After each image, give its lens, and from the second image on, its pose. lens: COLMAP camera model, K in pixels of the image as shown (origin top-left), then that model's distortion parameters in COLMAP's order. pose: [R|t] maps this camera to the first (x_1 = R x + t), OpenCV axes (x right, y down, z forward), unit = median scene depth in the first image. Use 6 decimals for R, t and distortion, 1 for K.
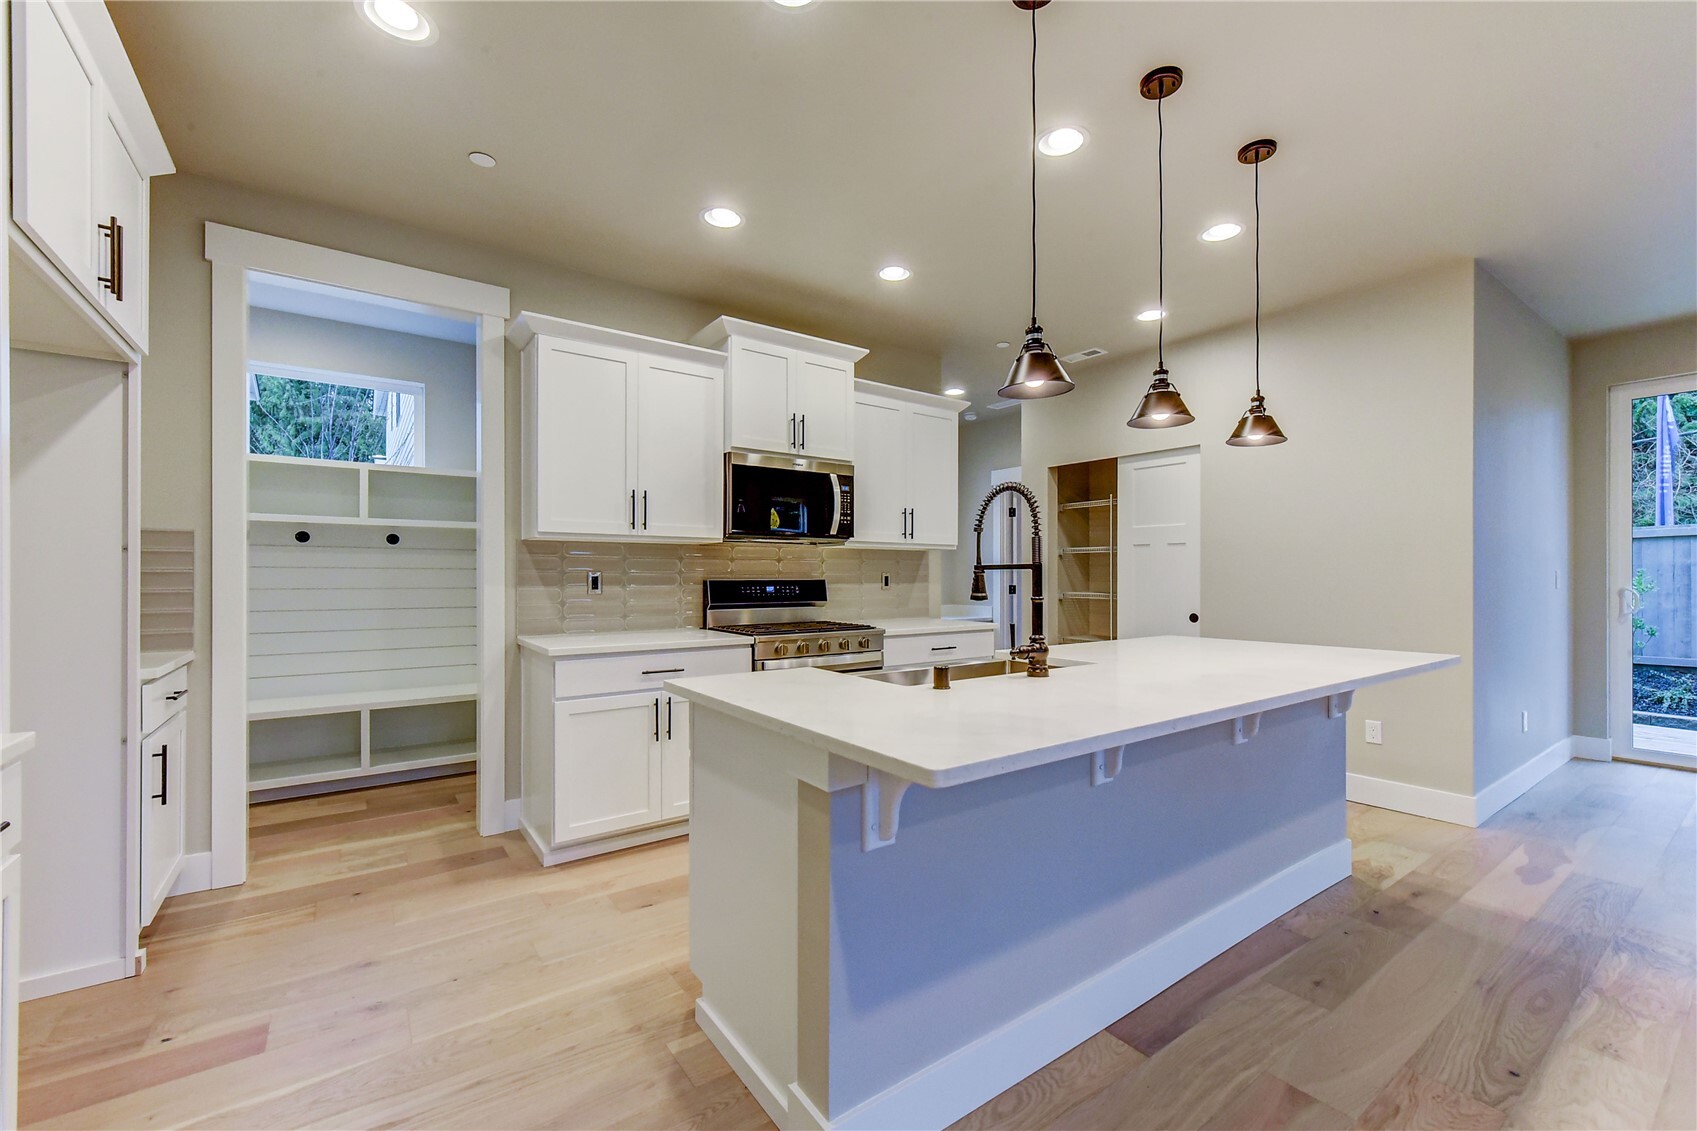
lens RADIAL K [[700.2, 0, 854.4], [0, 700.2, 576.0], [0, 0, 1]] dist [-0.000979, -0.000049]
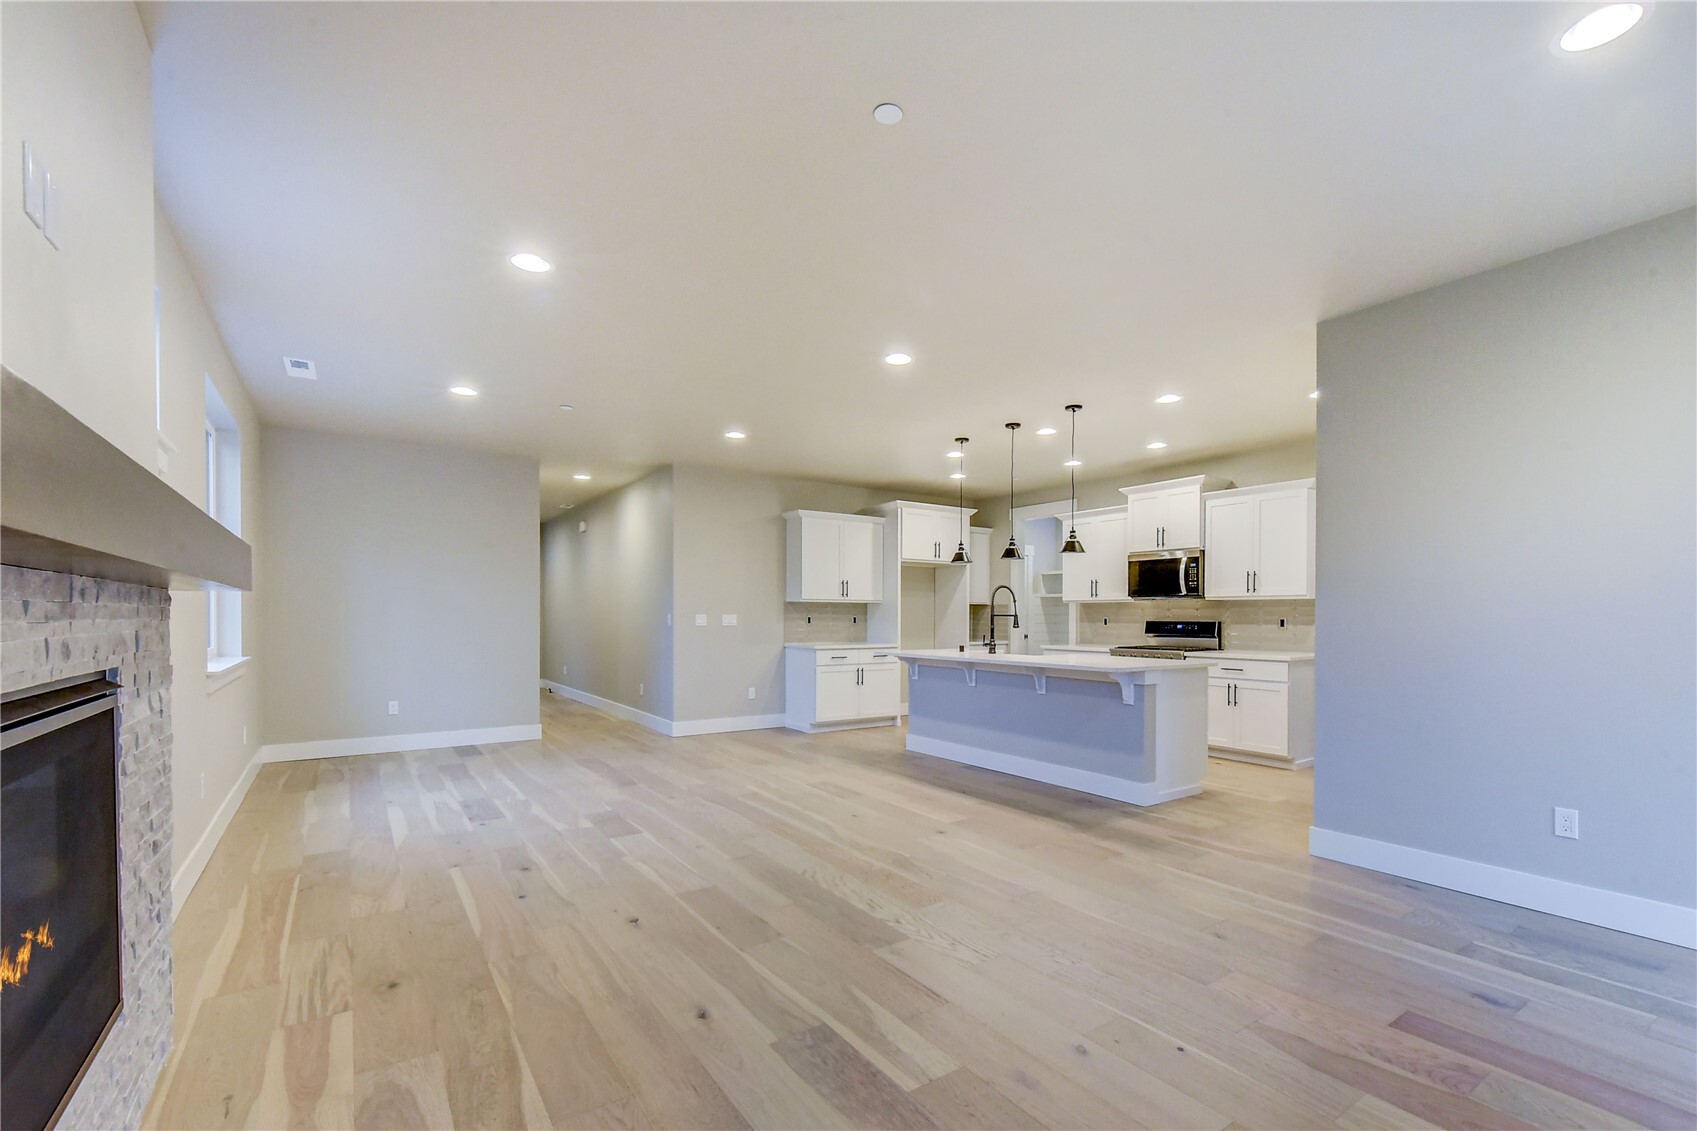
lens RADIAL K [[742.6, 0, 883.7], [0, 742.6, 623.8], [0, 0, 1]] dist [0.002394, -0.000093]
pose [[0.002854, 0.010535, -0.999940, 1.810654], [-0.004294, 0.999935, 0.010522, -0.004385], [0.999987, 0.004264, 0.002899, 0.300008]]
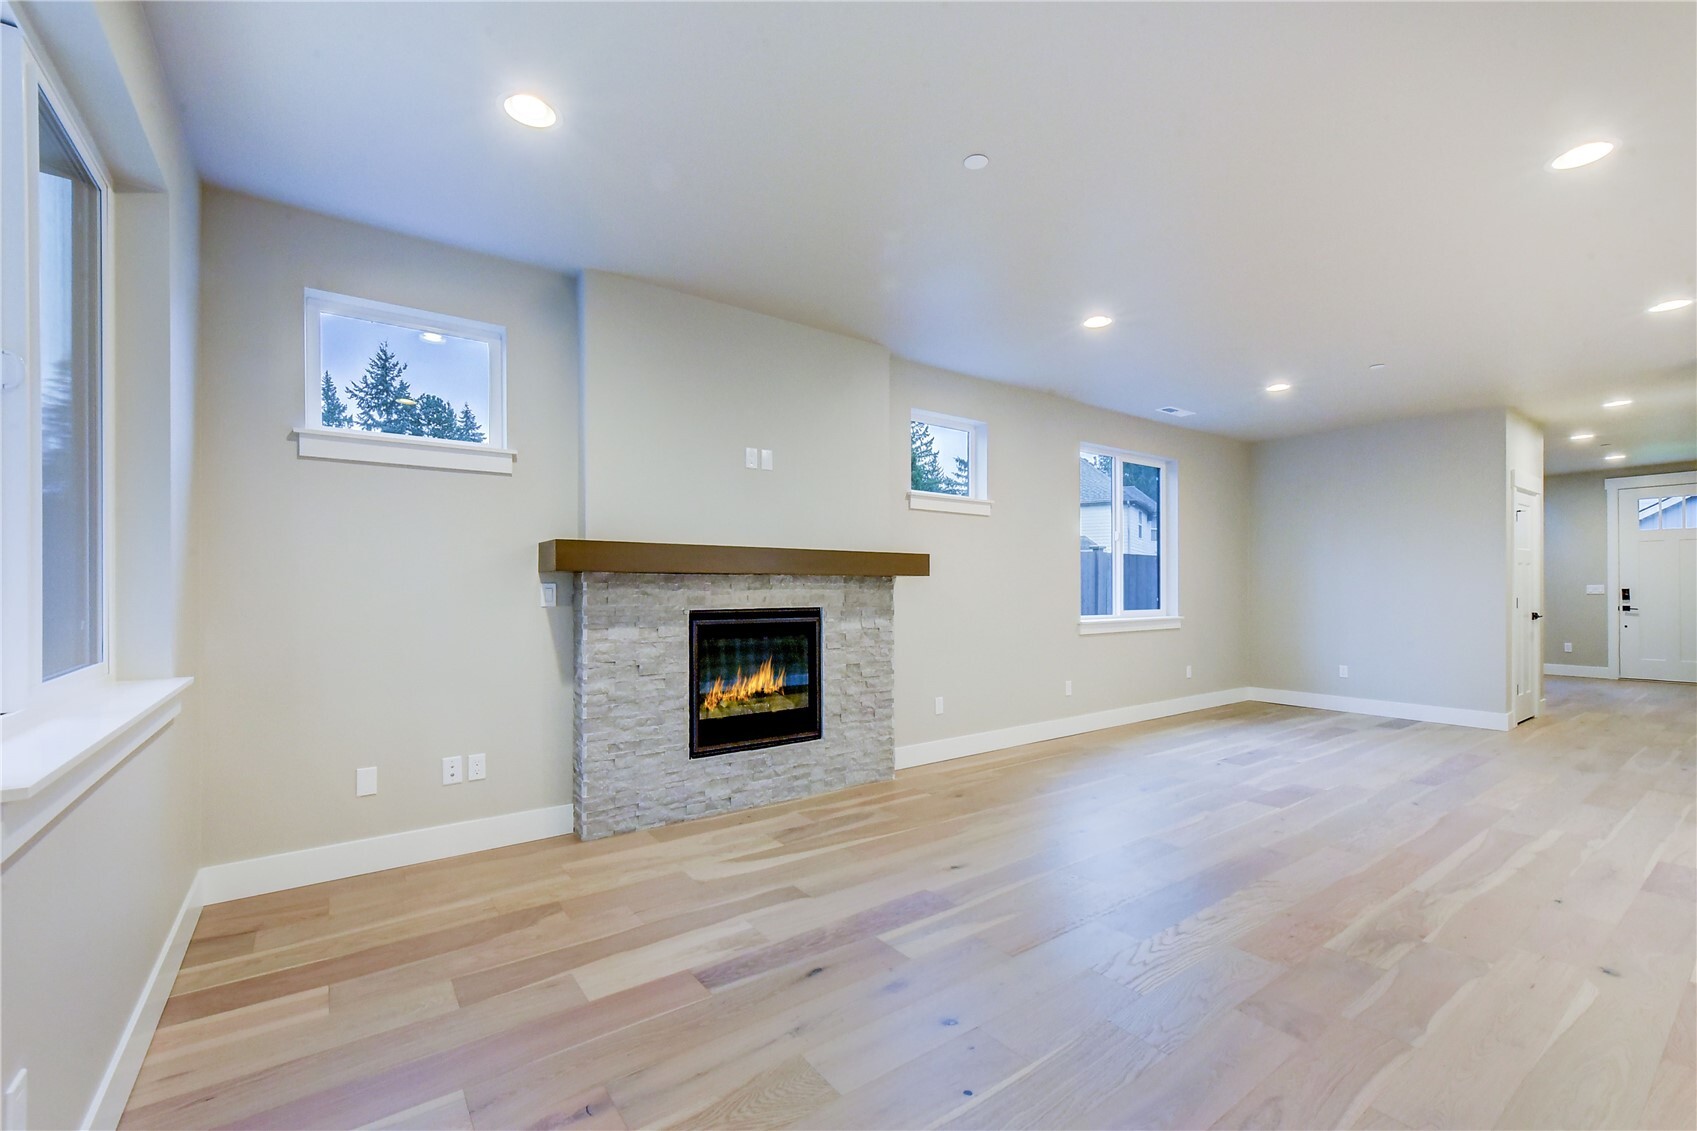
lens RADIAL K [[711.8, 0, 866.9], [0, 711.8, 589.3], [0, 0, 1]] dist [0.002199, 0.000610]
pose [[-0.999765, 0.003050, -0.021446, 1.327002], [0.002999, 0.999993, 0.002407, -0.003951], [0.021453, 0.002342, -0.999767, 0.980629]]
